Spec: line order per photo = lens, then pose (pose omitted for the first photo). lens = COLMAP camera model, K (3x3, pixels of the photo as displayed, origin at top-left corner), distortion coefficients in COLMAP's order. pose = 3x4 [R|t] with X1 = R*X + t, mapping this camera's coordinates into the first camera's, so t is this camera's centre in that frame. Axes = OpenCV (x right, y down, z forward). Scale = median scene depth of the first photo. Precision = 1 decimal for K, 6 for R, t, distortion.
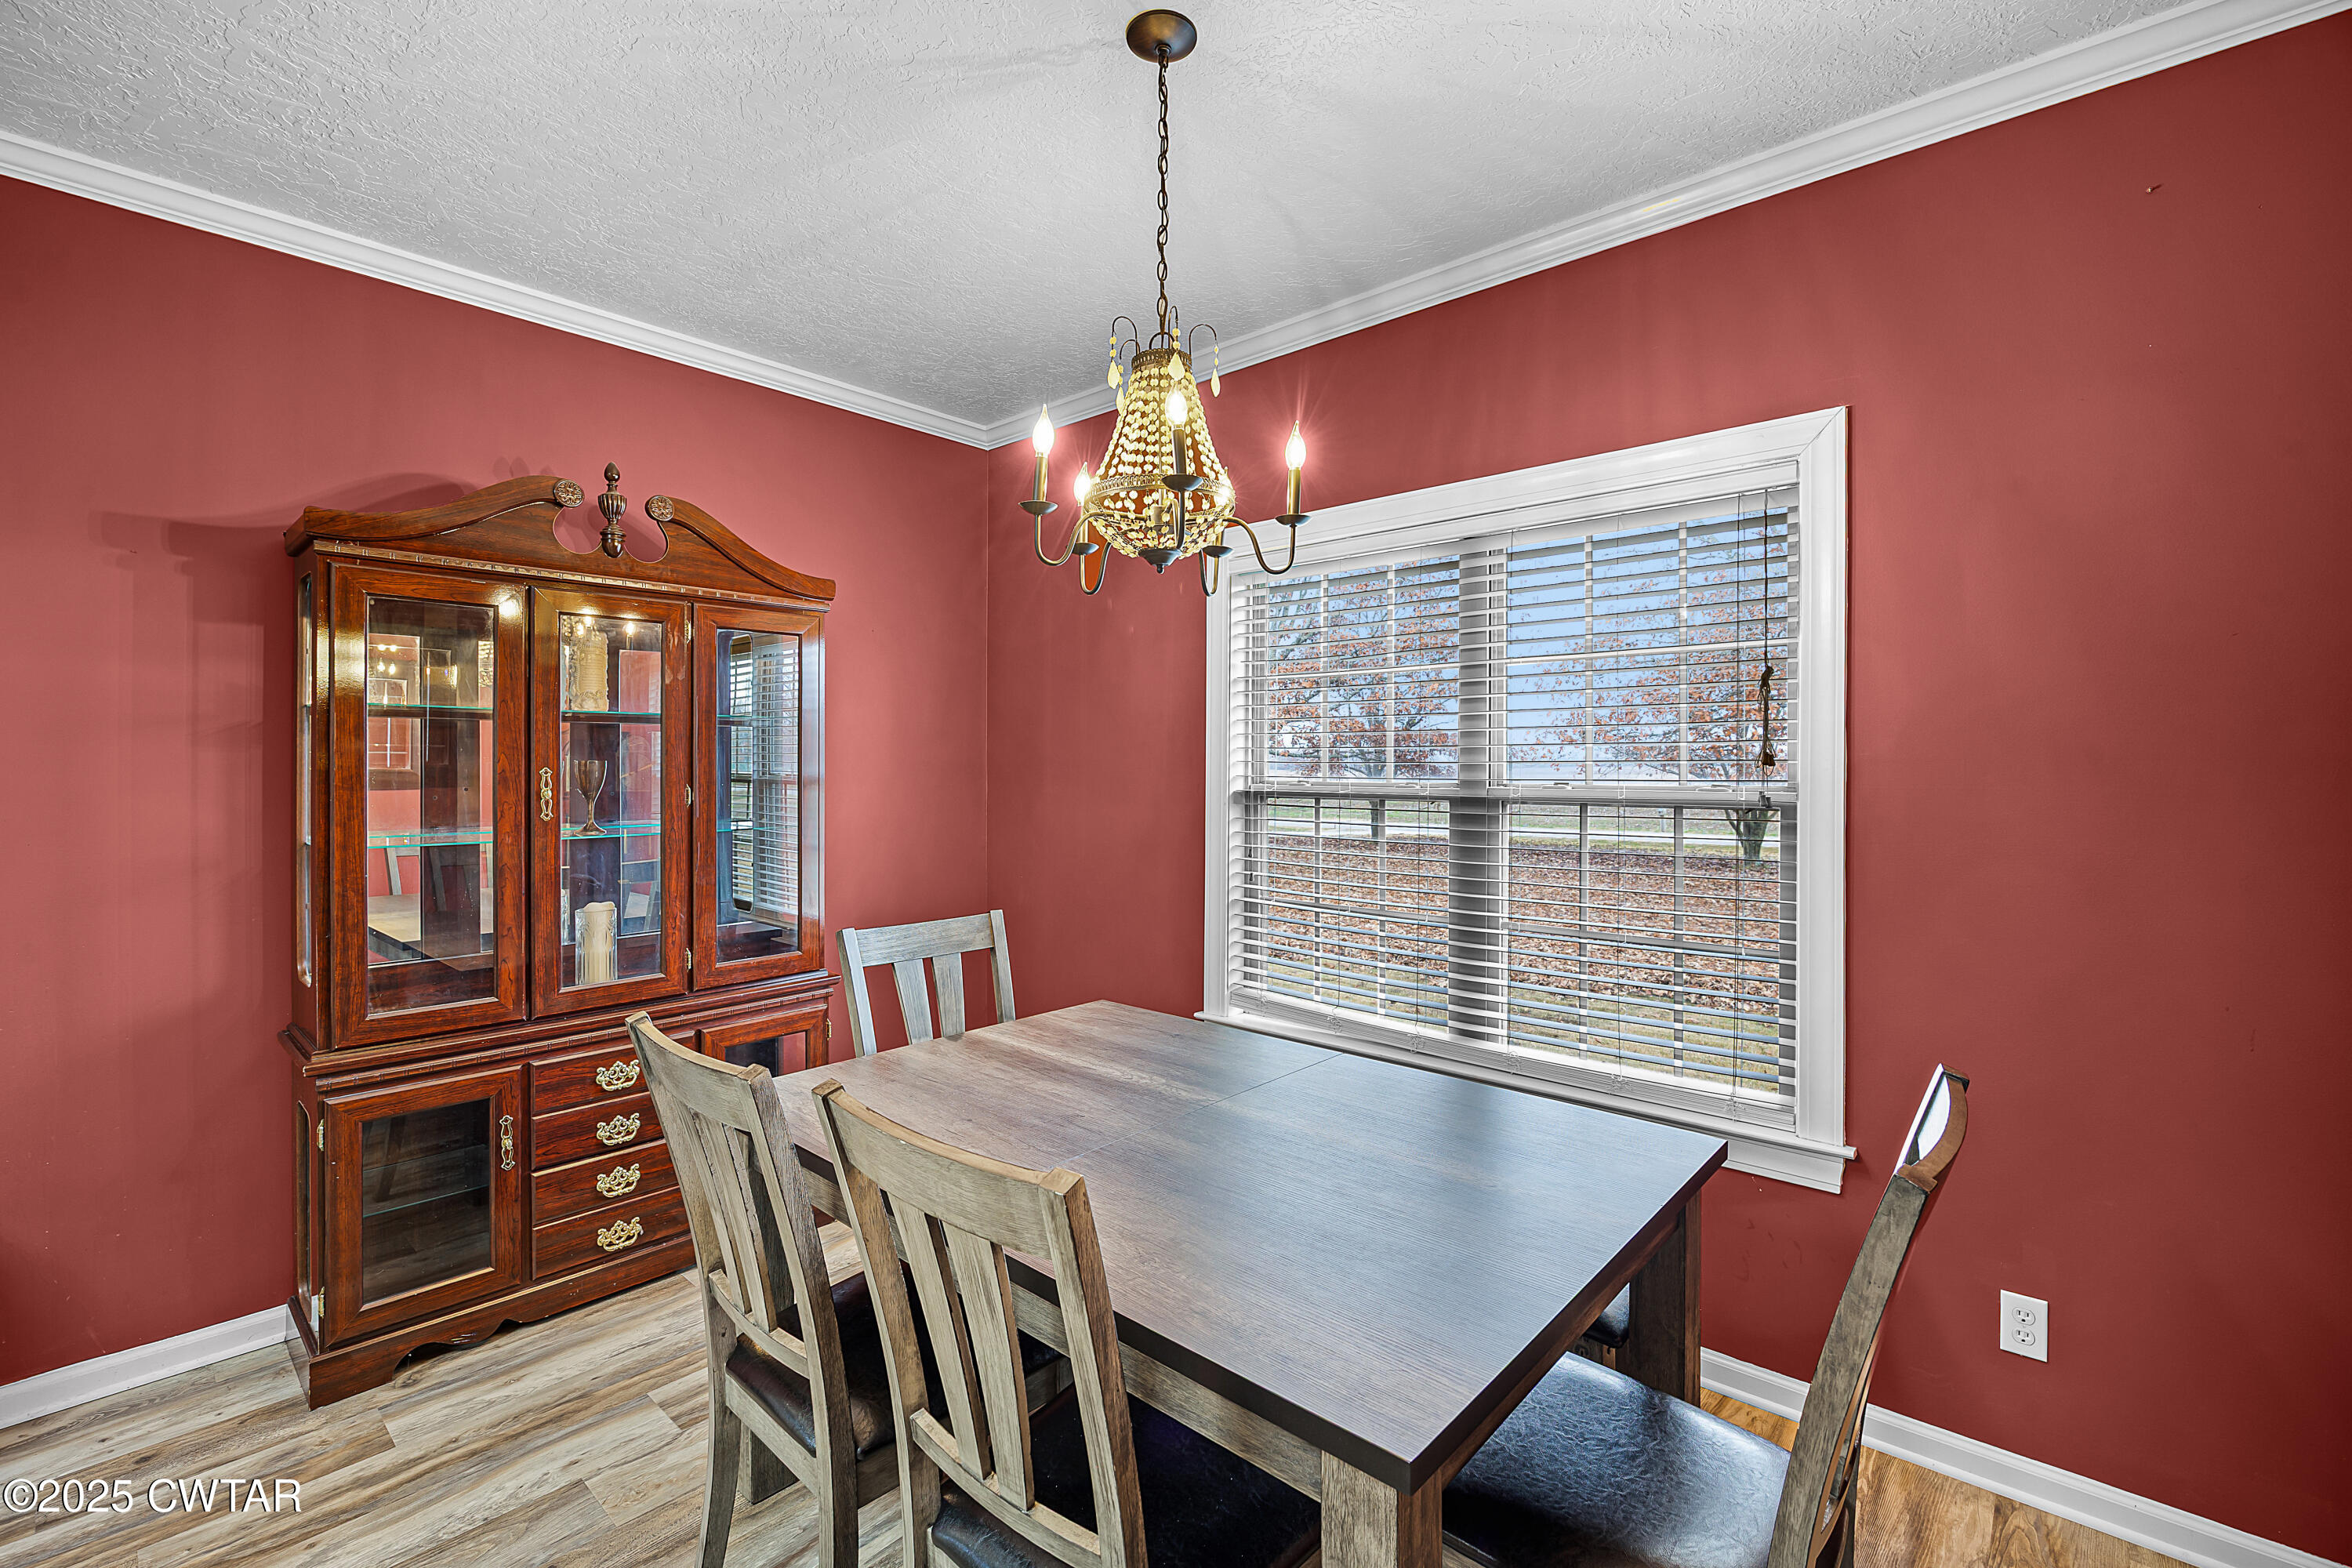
lens RADIAL K [[1040.4, 0, 1174.2], [0, 1040.4, 765.6], [0, 0, 1]] dist [-0.000187, -0.000132]
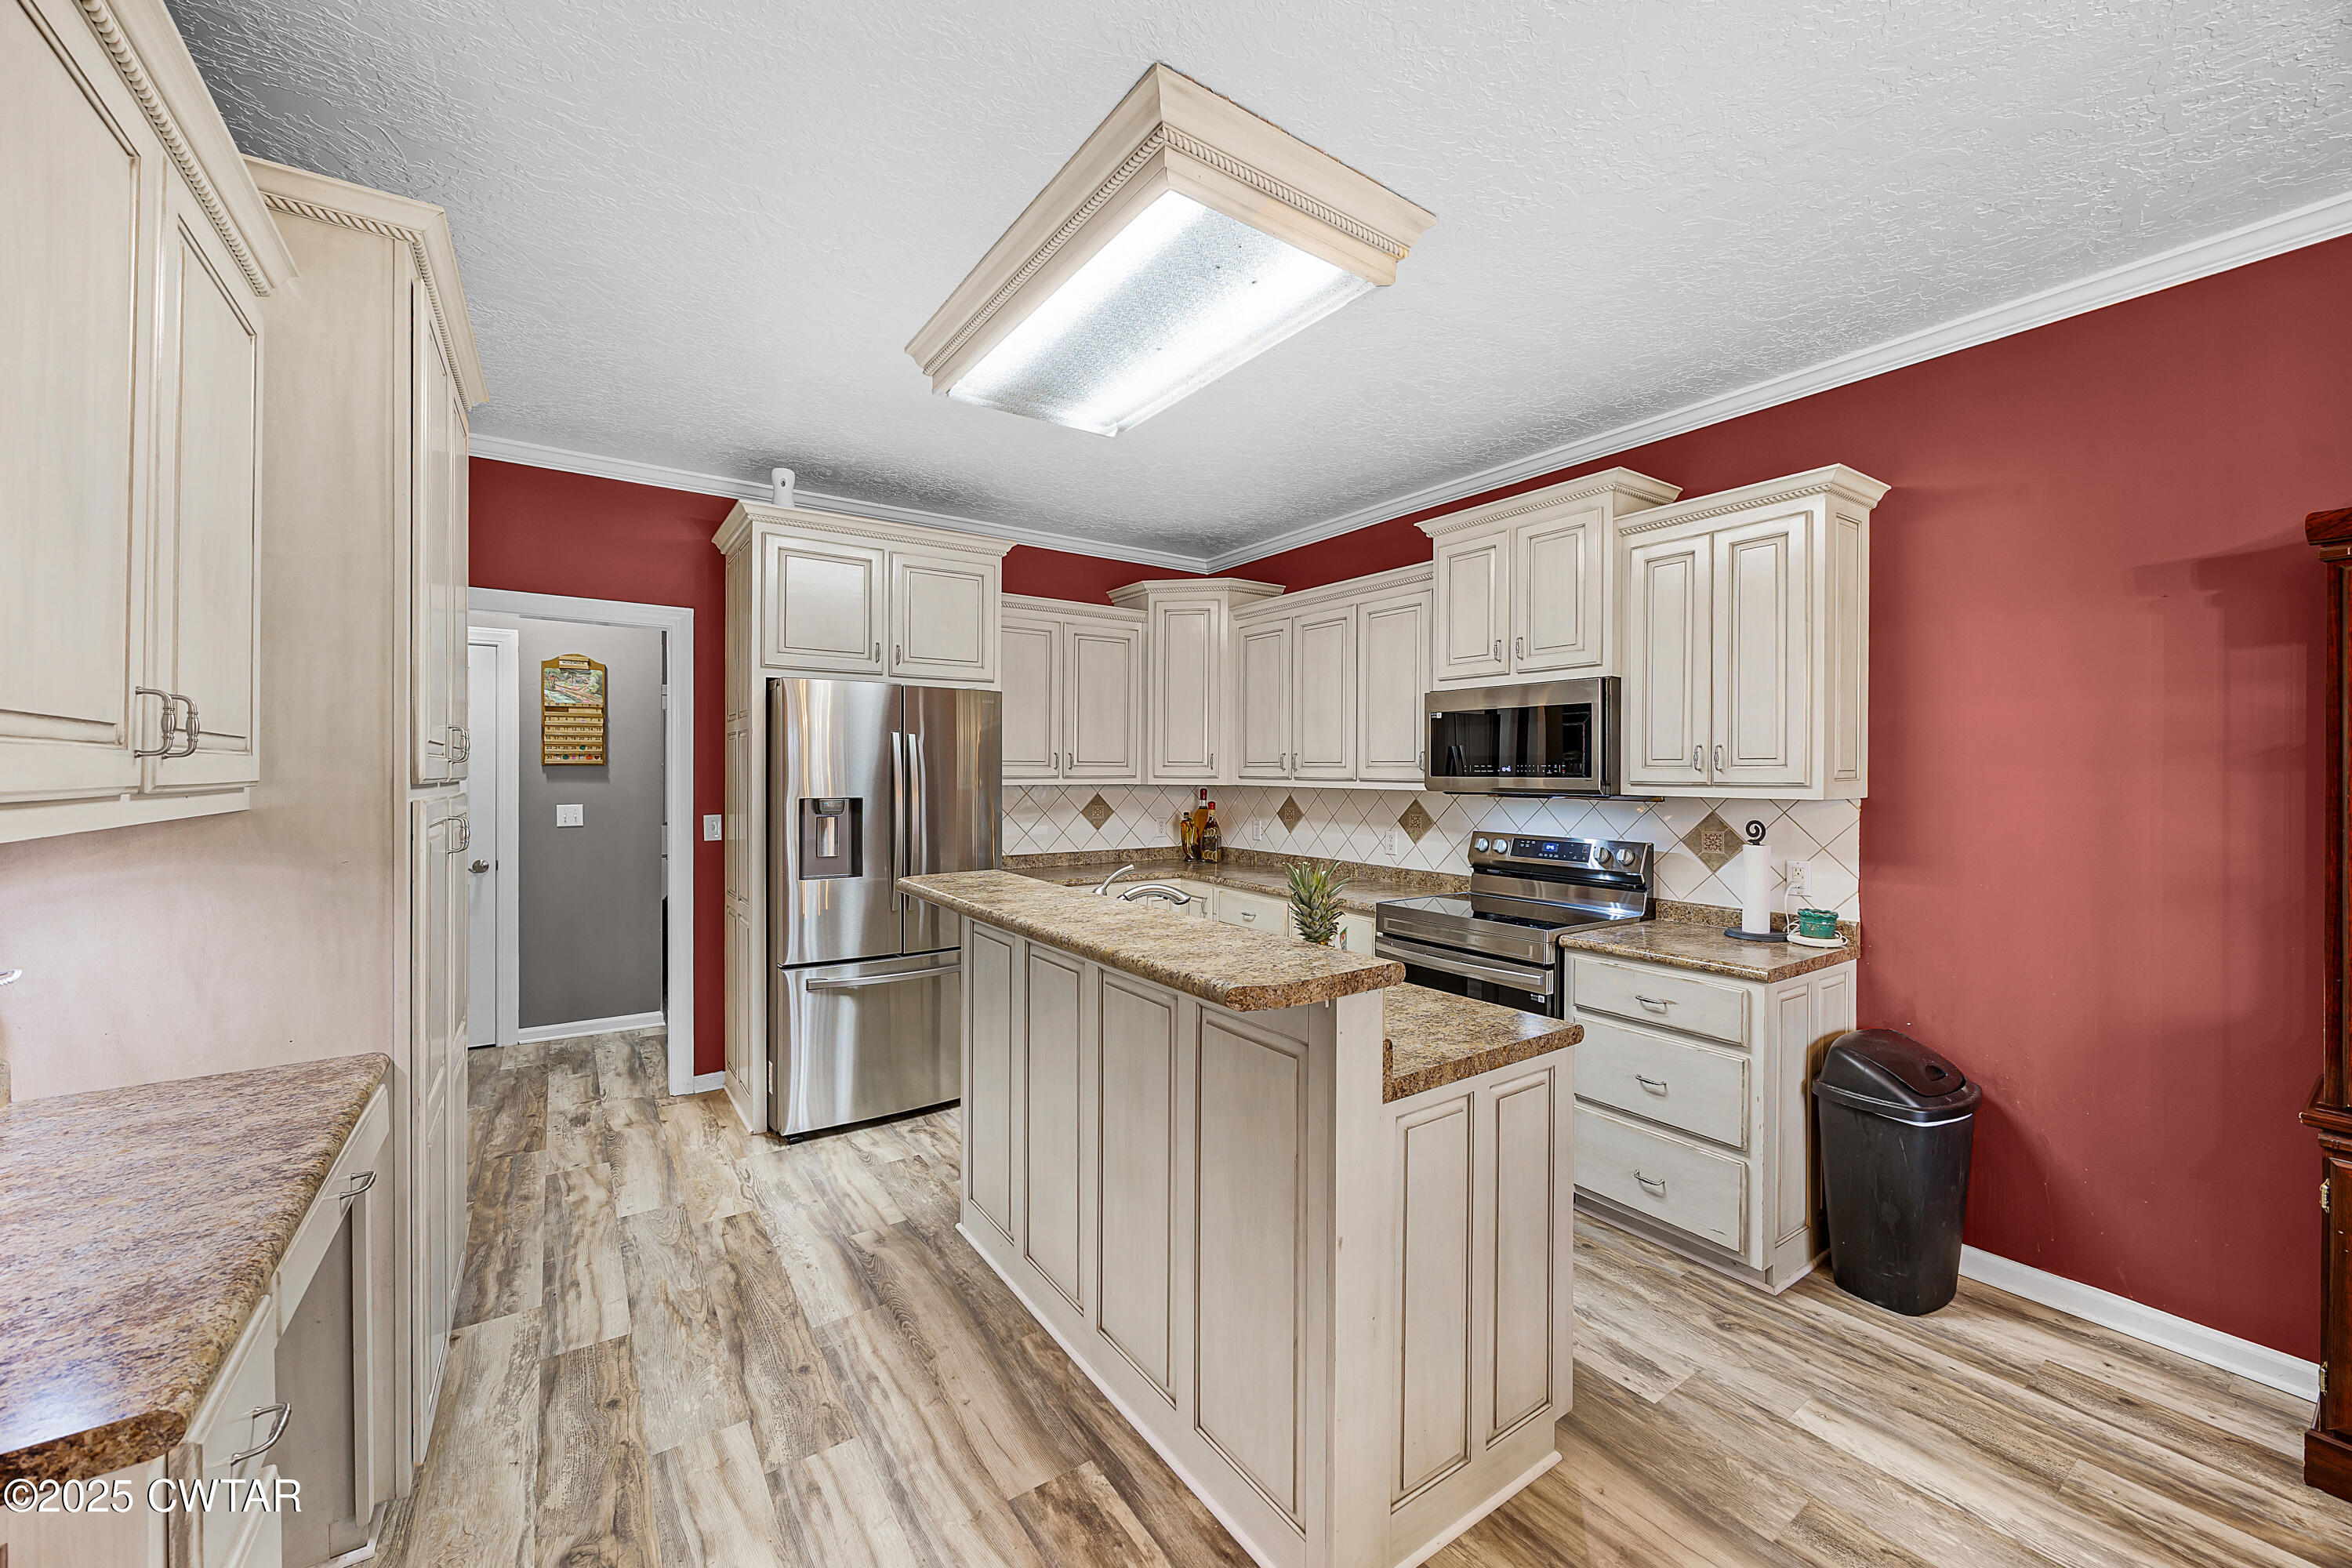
lens RADIAL K [[906.8, 0, 1175.8], [0, 906.8, 775.4], [0, 0, 1]] dist [0.000549, -0.000056]
pose [[-0.219361, 0.005498, -0.975628, 0.179453], [-0.010805, 0.999909, 0.008065, -0.009579], [0.975584, 0.012311, -0.219281, 0.182301]]
